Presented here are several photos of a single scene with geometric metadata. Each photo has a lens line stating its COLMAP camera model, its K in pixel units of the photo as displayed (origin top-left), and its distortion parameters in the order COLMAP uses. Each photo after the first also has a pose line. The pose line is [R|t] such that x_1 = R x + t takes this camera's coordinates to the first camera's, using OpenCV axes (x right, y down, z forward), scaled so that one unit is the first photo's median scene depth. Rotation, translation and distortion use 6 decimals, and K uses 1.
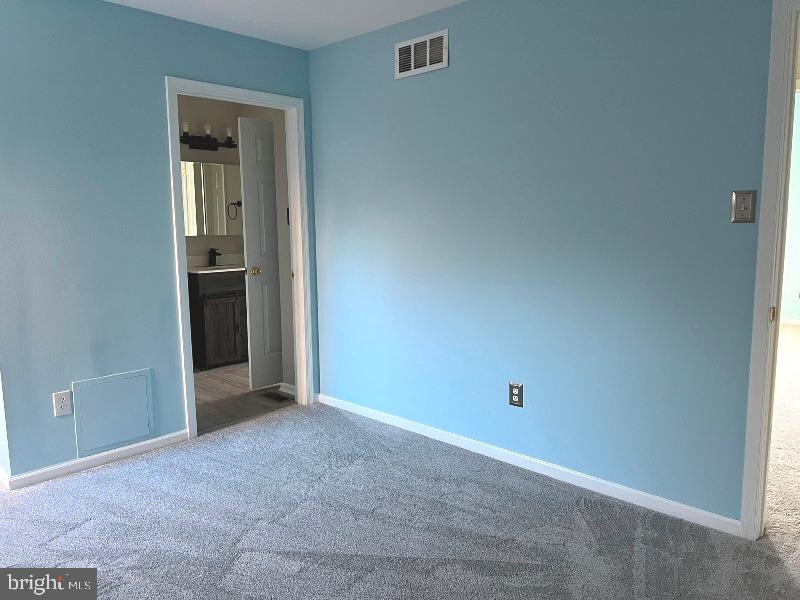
lens RADIAL K [[595.3, 0, 401.2], [0, 595.3, 299.5], [0, 0, 1]] dist [0.045085, -0.050020]
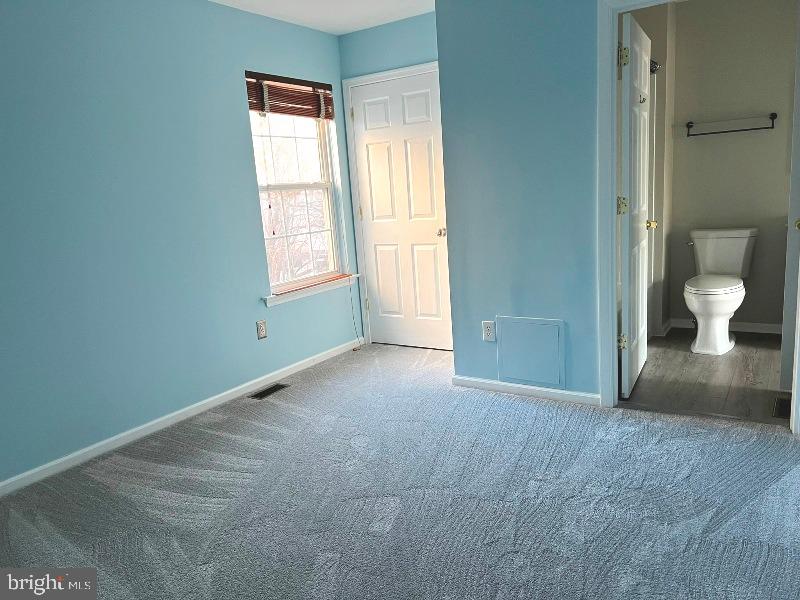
lens RADIAL K [[595.3, 0, 401.1], [0, 595.3, 298.9], [0, 0, 1]] dist [0.045085, -0.050020]
pose [[0.184499, 0.181282, -0.965970, 0.518214], [-0.065322, 0.982931, 0.171988, -0.079888], [0.980660, 0.031367, 0.193191, 0.574662]]
